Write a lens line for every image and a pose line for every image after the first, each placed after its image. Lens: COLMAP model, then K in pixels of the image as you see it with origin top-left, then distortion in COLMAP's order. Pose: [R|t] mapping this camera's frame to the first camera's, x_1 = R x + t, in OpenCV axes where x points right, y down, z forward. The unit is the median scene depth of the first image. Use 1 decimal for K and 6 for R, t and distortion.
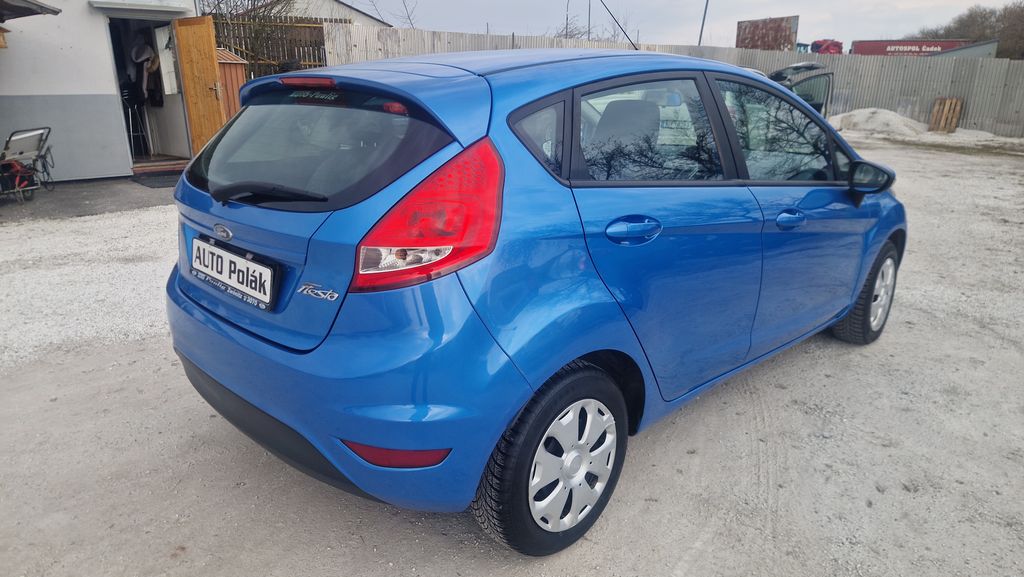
lens RADIAL K [[723.6, 0, 510.6], [0, 723.6, 287.9], [0, 0, 1]] dist [0.051121, -0.017940]
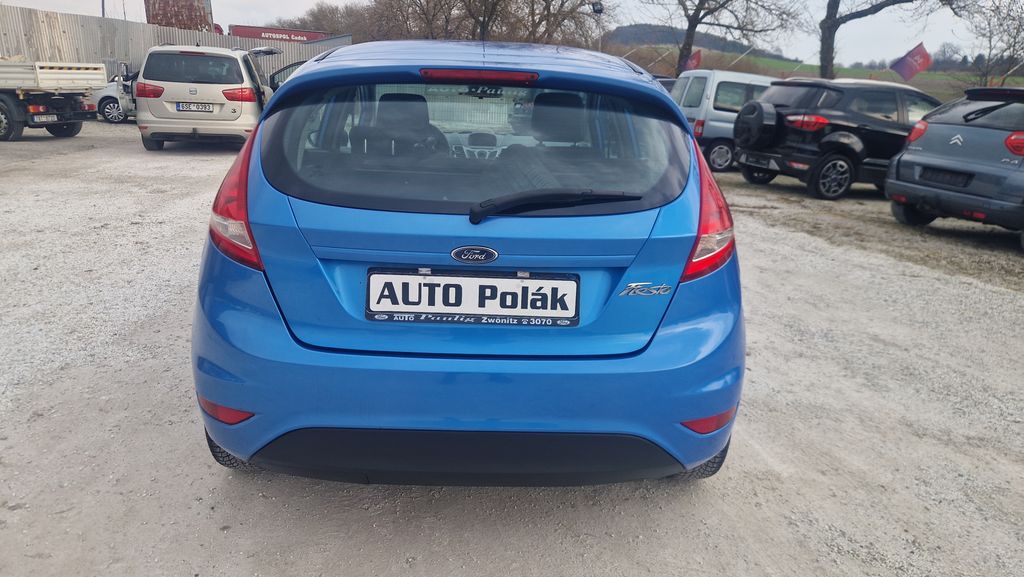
lens RADIAL K [[723.6, 0, 506.1], [0, 723.6, 289.3], [0, 0, 1]] dist [0.051121, -0.017940]
pose [[0.661370, -0.196619, 0.723831, -1.020855], [0.177068, 0.978682, 0.104058, -0.121988], [-0.728860, 0.059347, 0.682086, 0.409384]]
